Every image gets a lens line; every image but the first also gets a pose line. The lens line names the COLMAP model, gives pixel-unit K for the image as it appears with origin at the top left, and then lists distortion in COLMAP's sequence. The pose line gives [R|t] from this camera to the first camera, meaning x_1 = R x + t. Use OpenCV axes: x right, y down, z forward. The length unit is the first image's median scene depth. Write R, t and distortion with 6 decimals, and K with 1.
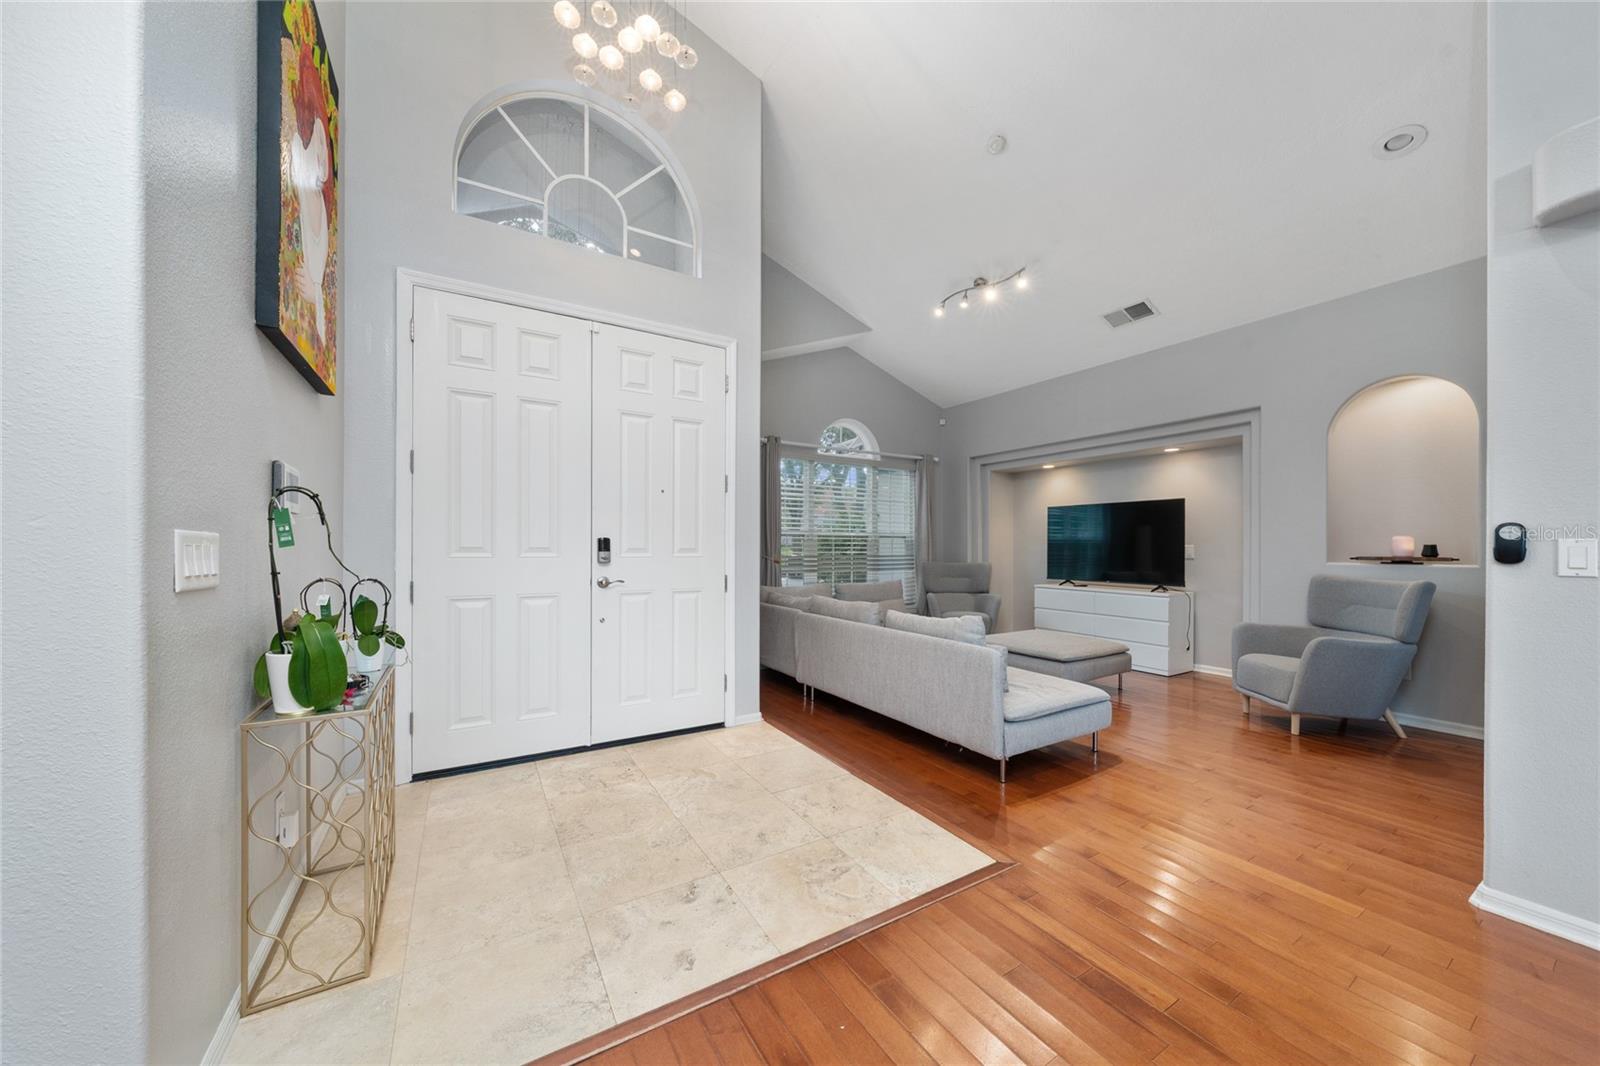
lens RADIAL K [[542.8, 0, 804.8], [0, 542.8, 544.9], [0, 0, 1]] dist [-0.001261, 0.000133]
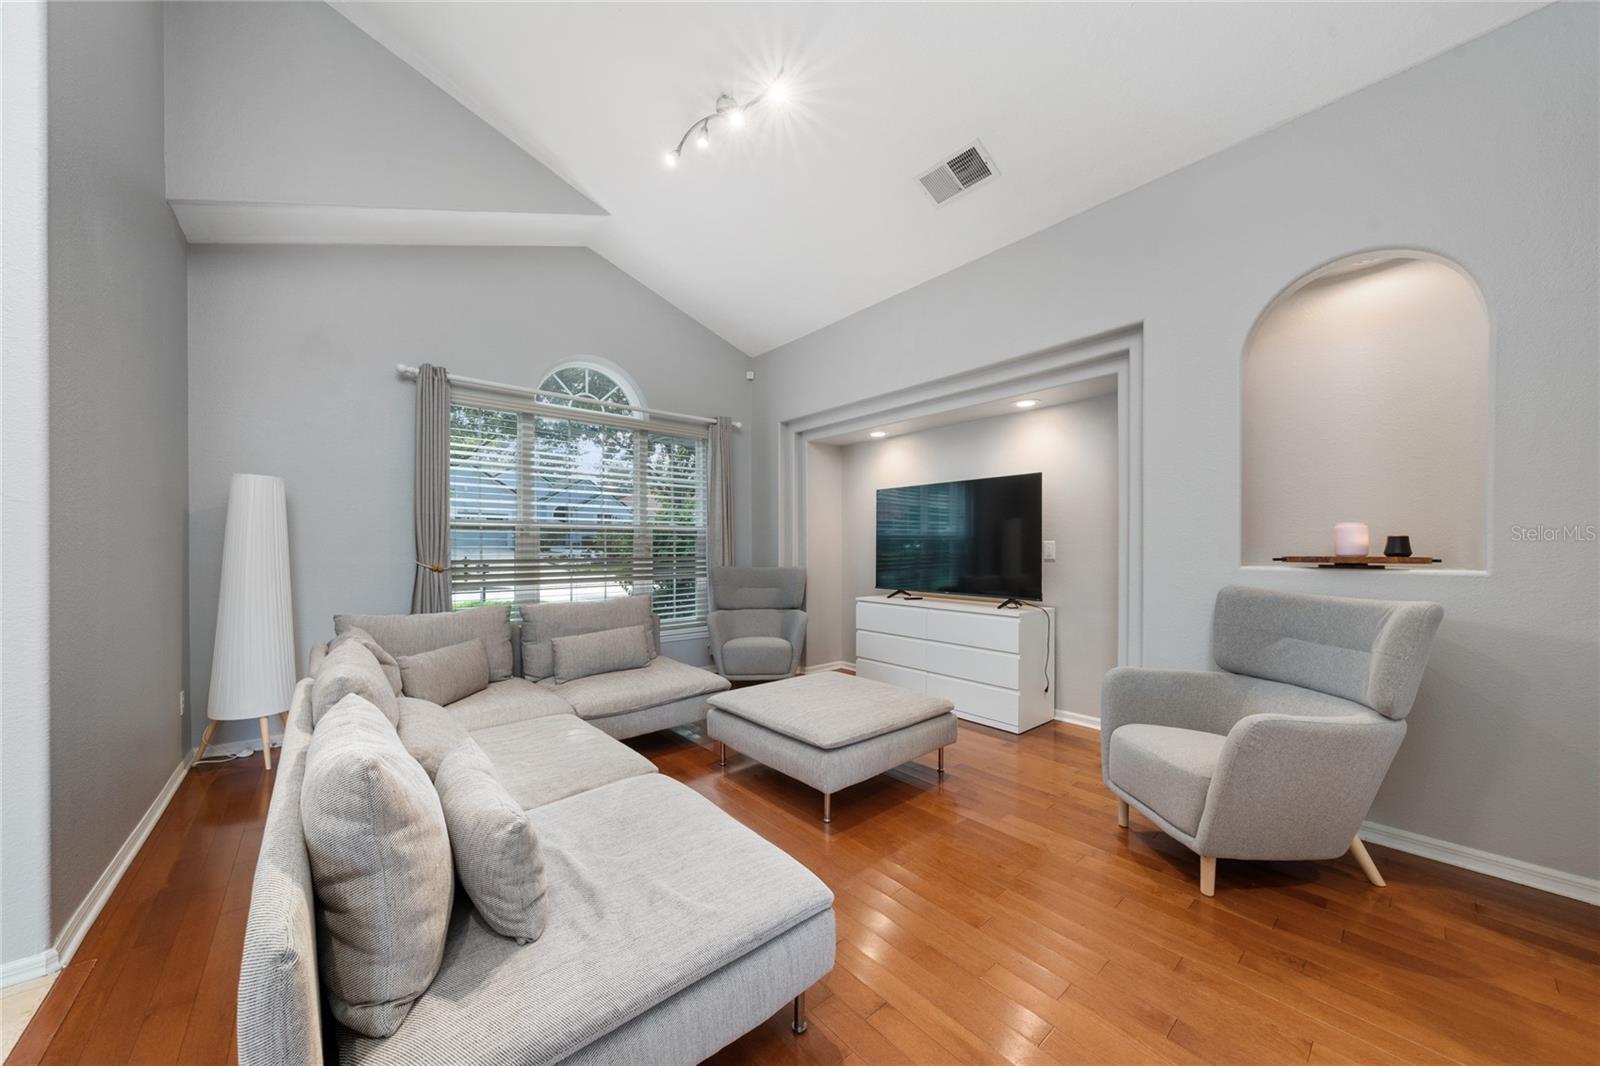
lens RADIAL K [[542.8, 0, 807.0], [0, 542.8, 547.1], [0, 0, 1]] dist [-0.001261, 0.000133]
pose [[0.987517, -0.004073, 0.157461, 0.312958], [0.003595, 0.999988, 0.003316, 0.005680], [-0.157473, -0.002709, 0.987520, 0.386616]]
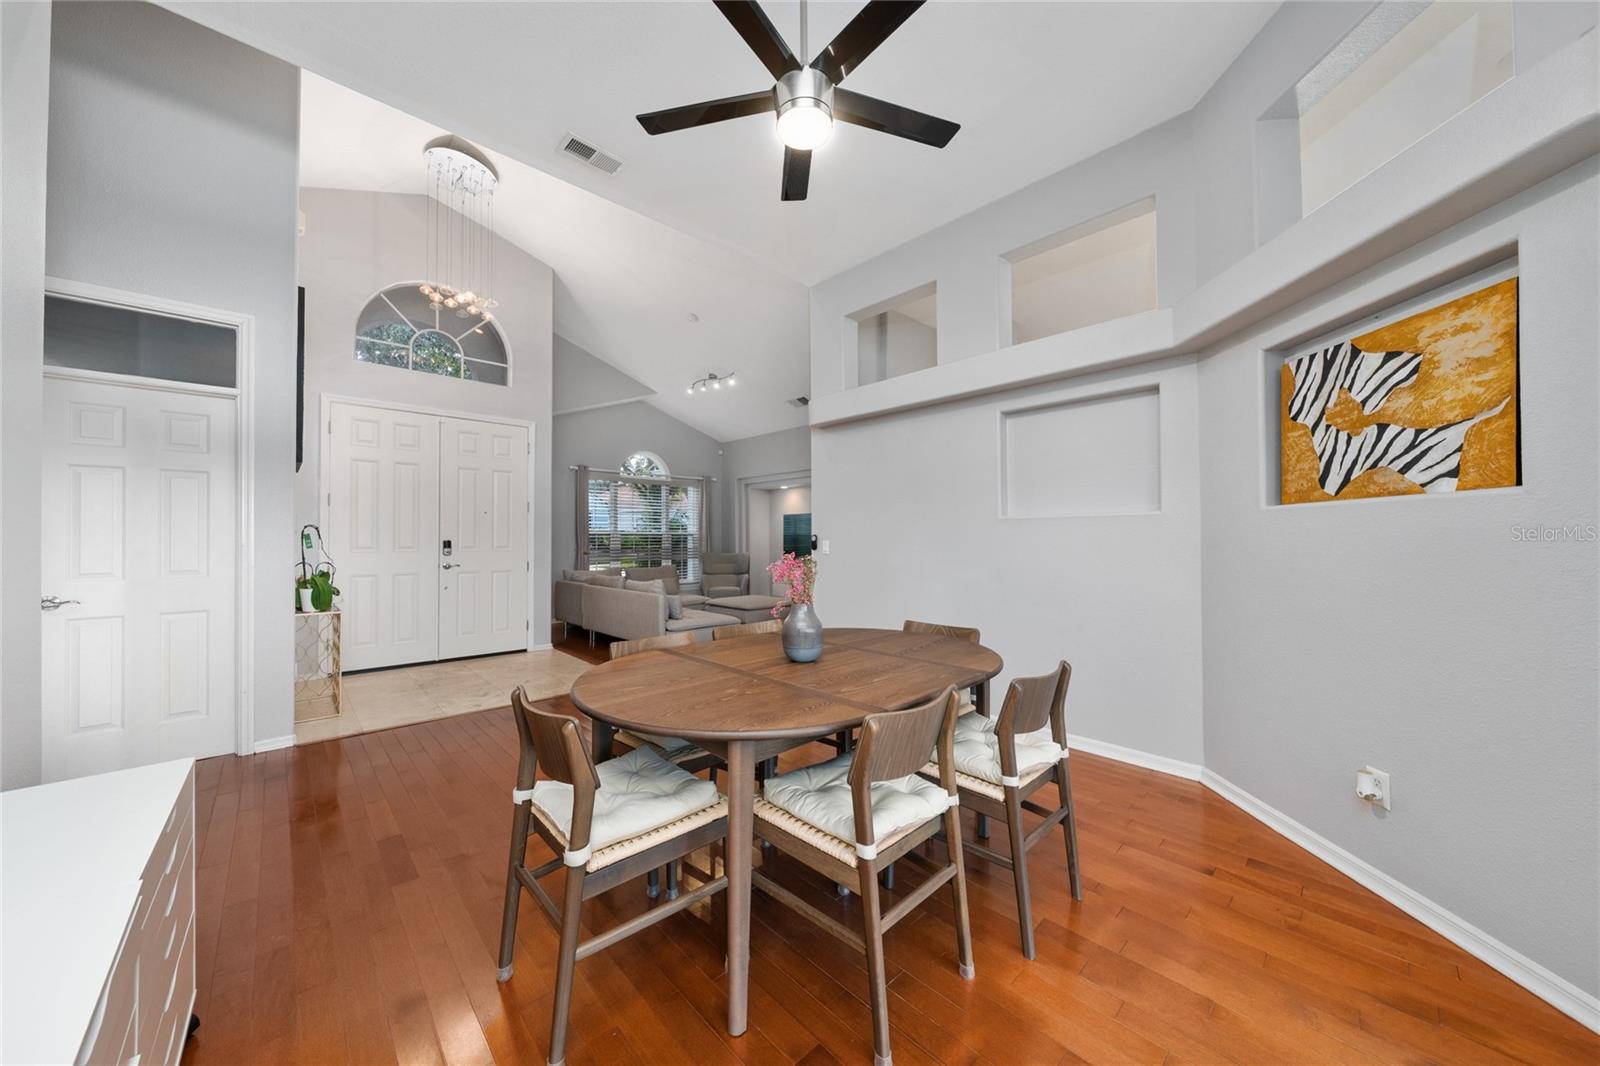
lens RADIAL K [[542.8, 0, 795.7], [0, 542.8, 527.7], [0, 0, 1]] dist [-0.001261, 0.000133]
pose [[0.980838, -0.002523, 0.194807, 0.249789], [0.005945, 0.999838, -0.016982, -0.011038], [-0.194733, 0.017815, 0.980695, -0.596662]]
